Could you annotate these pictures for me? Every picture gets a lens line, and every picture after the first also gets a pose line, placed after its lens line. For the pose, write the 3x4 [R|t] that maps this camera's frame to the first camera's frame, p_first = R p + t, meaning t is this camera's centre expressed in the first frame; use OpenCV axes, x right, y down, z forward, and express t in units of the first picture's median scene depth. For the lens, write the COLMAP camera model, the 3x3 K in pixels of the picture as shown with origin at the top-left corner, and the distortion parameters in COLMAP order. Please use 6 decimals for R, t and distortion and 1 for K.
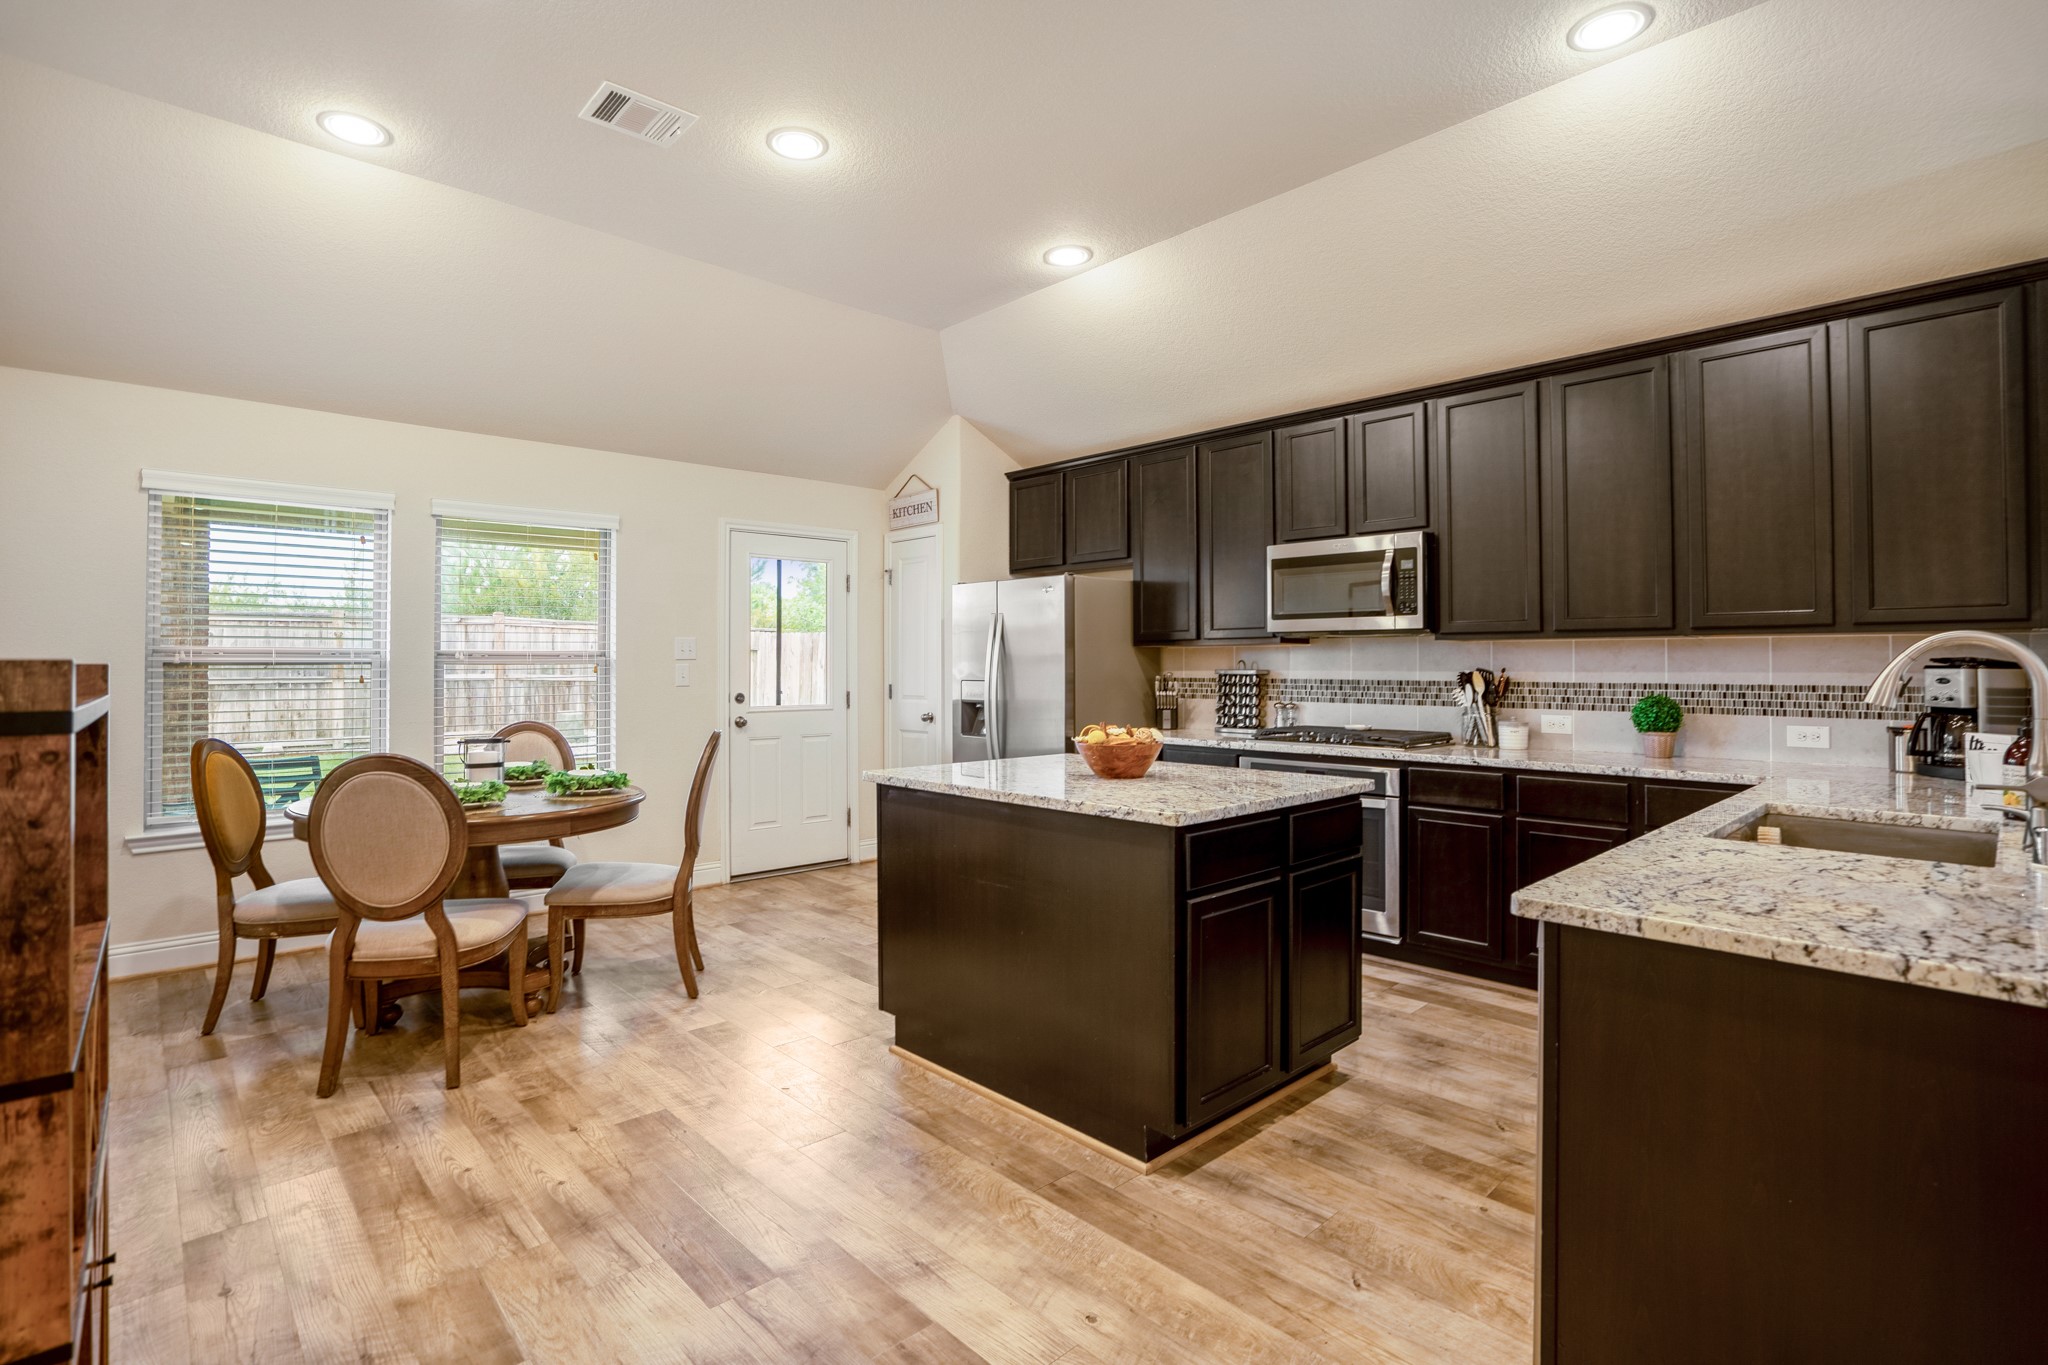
lens RADIAL K [[969.0, 0, 1019.4], [0, 969.0, 662.3], [0, 0, 1]] dist [-0.024878, 0.004112]
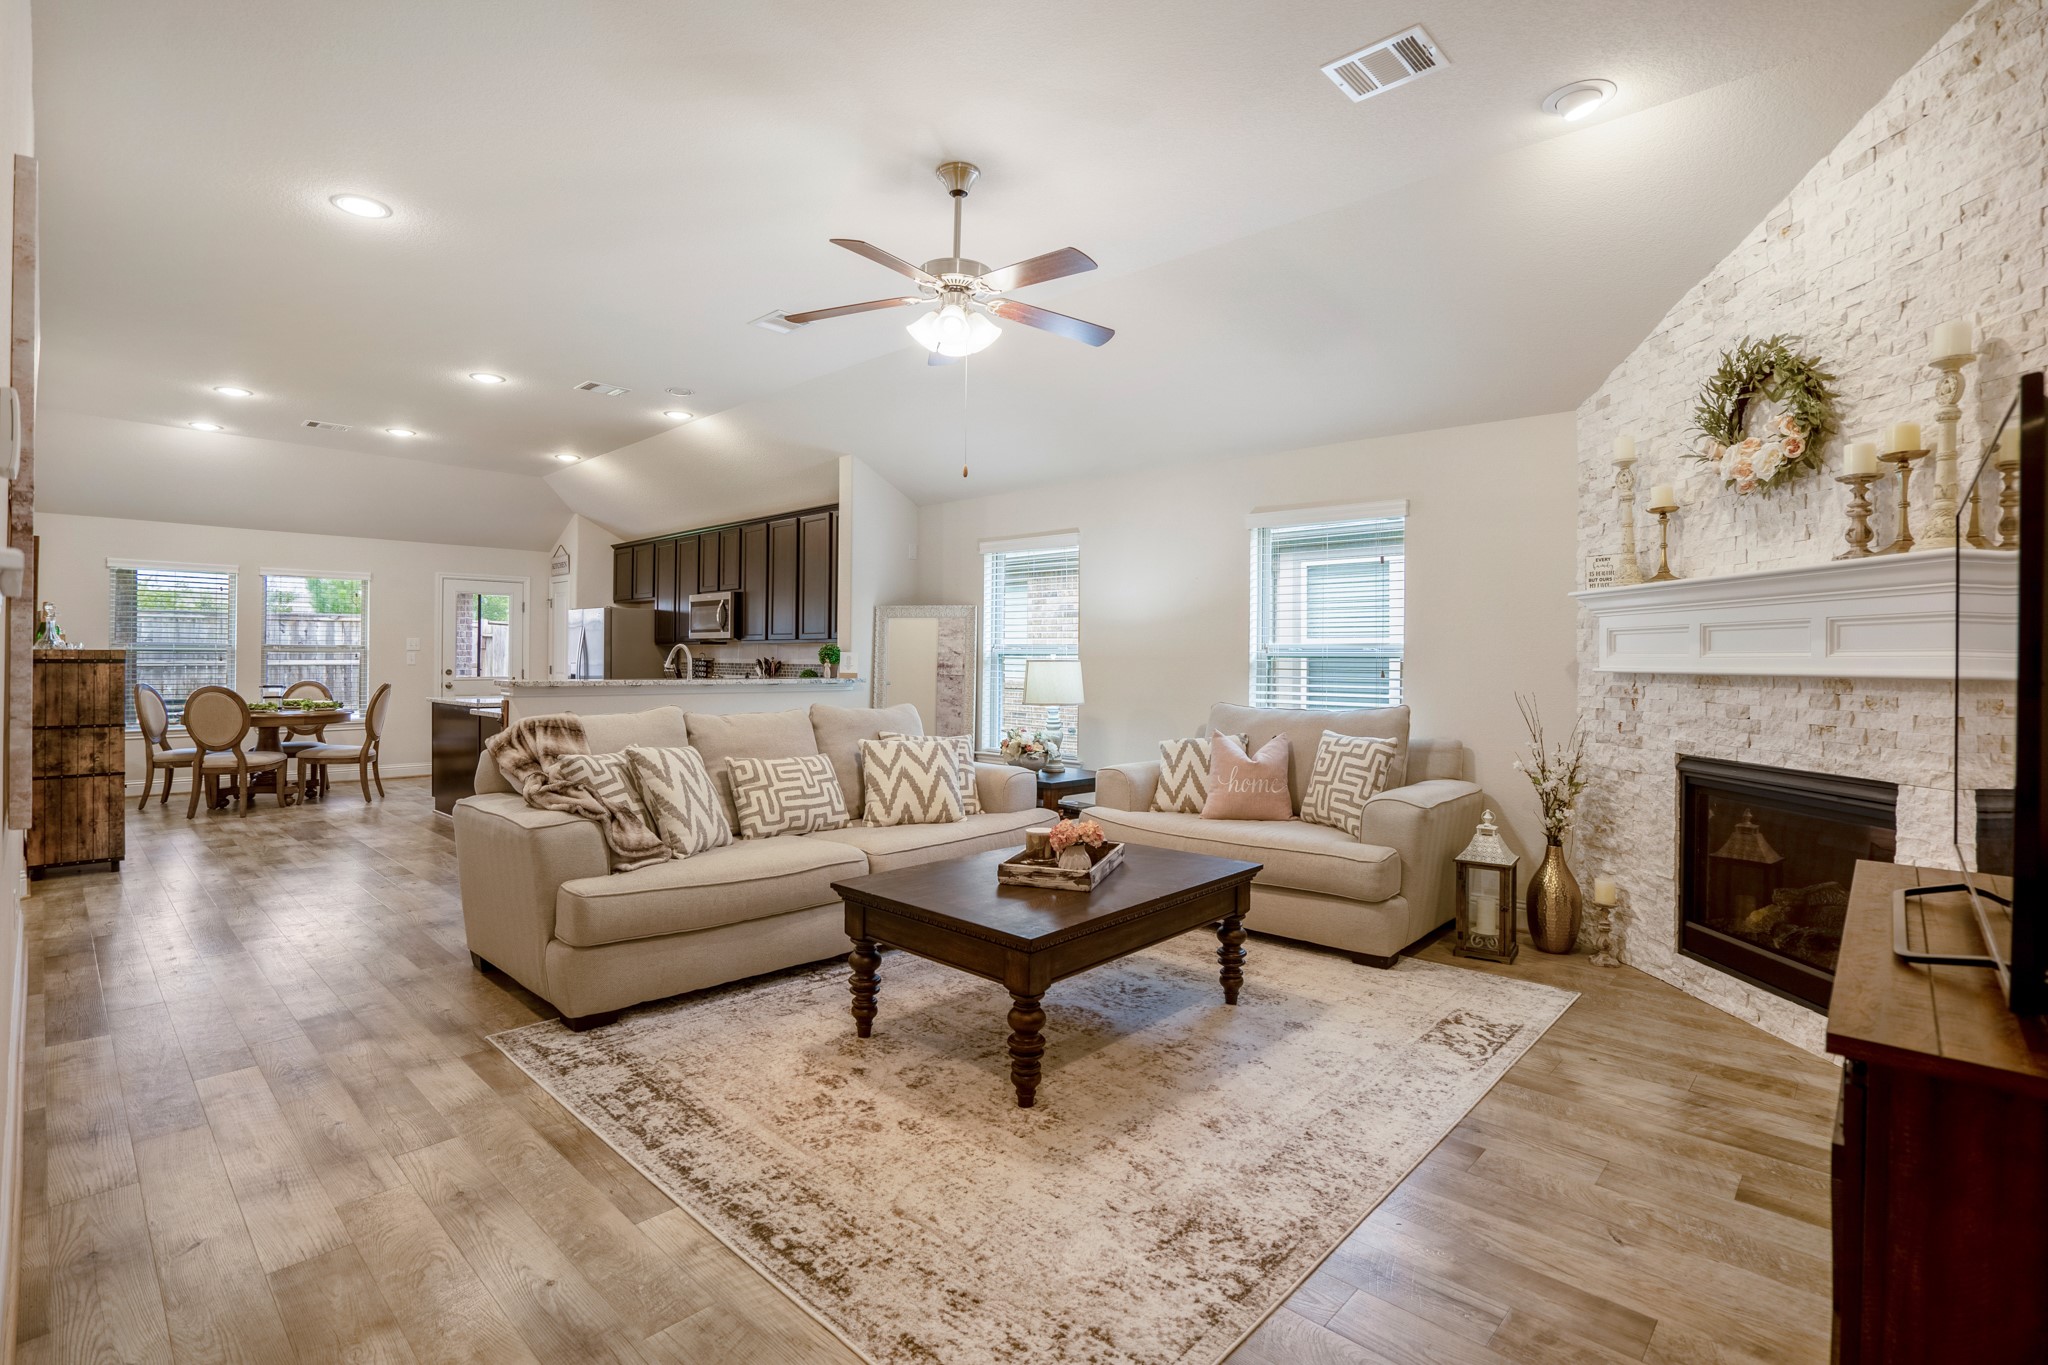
lens RADIAL K [[969.0, 0, 1028.8], [0, 969.0, 672.0], [0, 0, 1]] dist [-0.024878, 0.004112]
pose [[0.998529, 0.007842, 0.053652, 0.914351], [-0.008607, 0.999865, 0.014031, 0.003444], [-0.053535, -0.014473, 0.998461, -1.105107]]
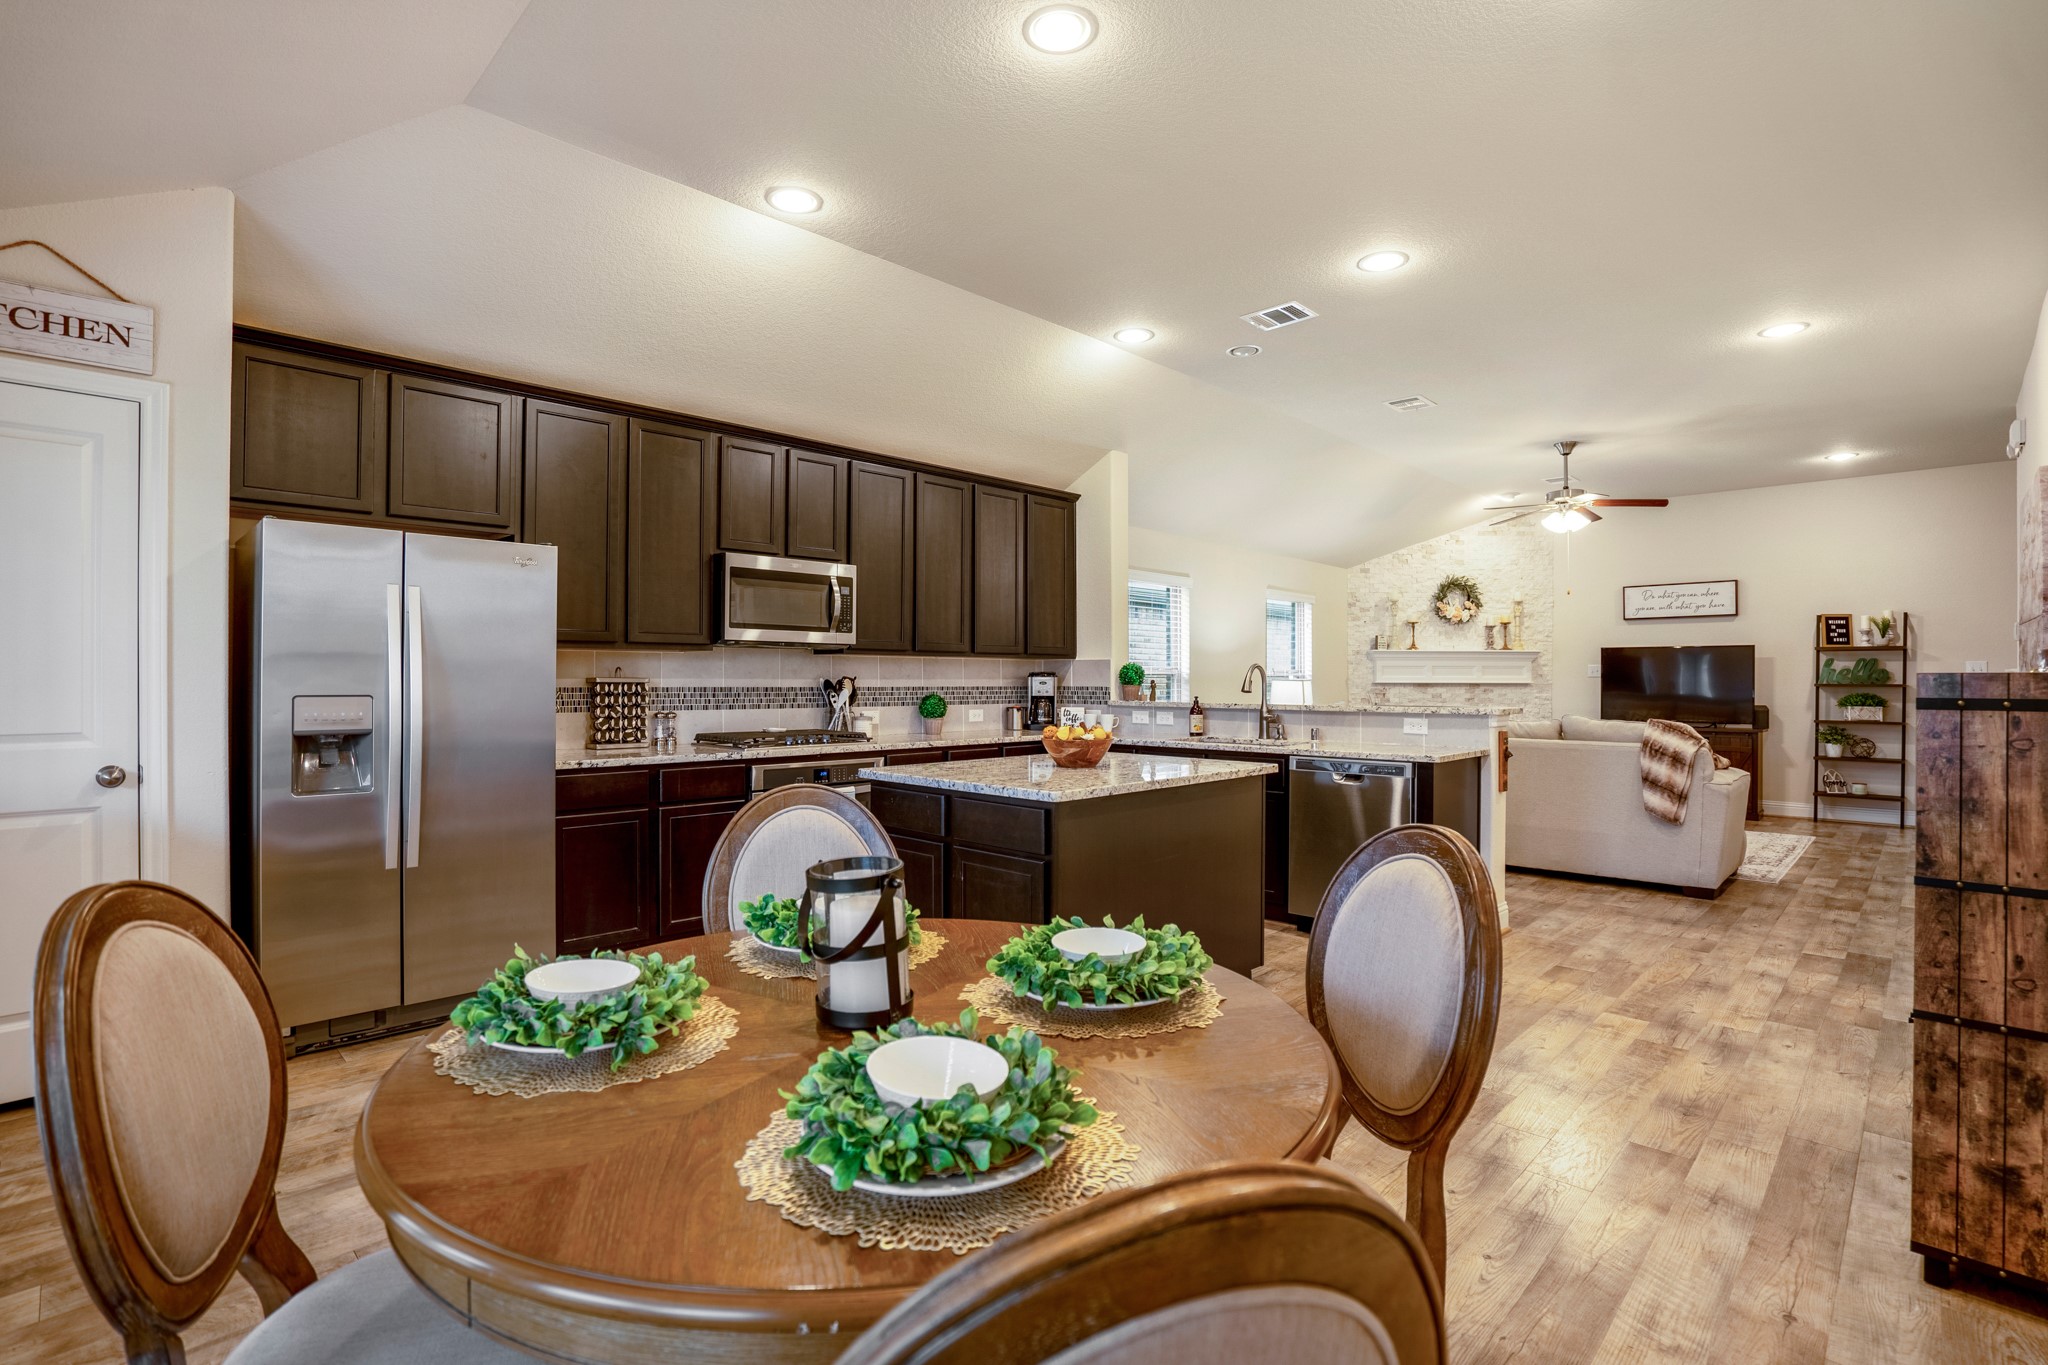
lens RADIAL K [[969.0, 0, 976.5], [0, 969.0, 683.6], [0, 0, 1]] dist [-0.024878, 0.004112]
pose [[-0.015144, -0.005608, 0.999870, -0.794752], [-0.006404, 0.999964, 0.005512, 0.007127], [-0.999865, -0.006320, -0.015180, 0.821127]]
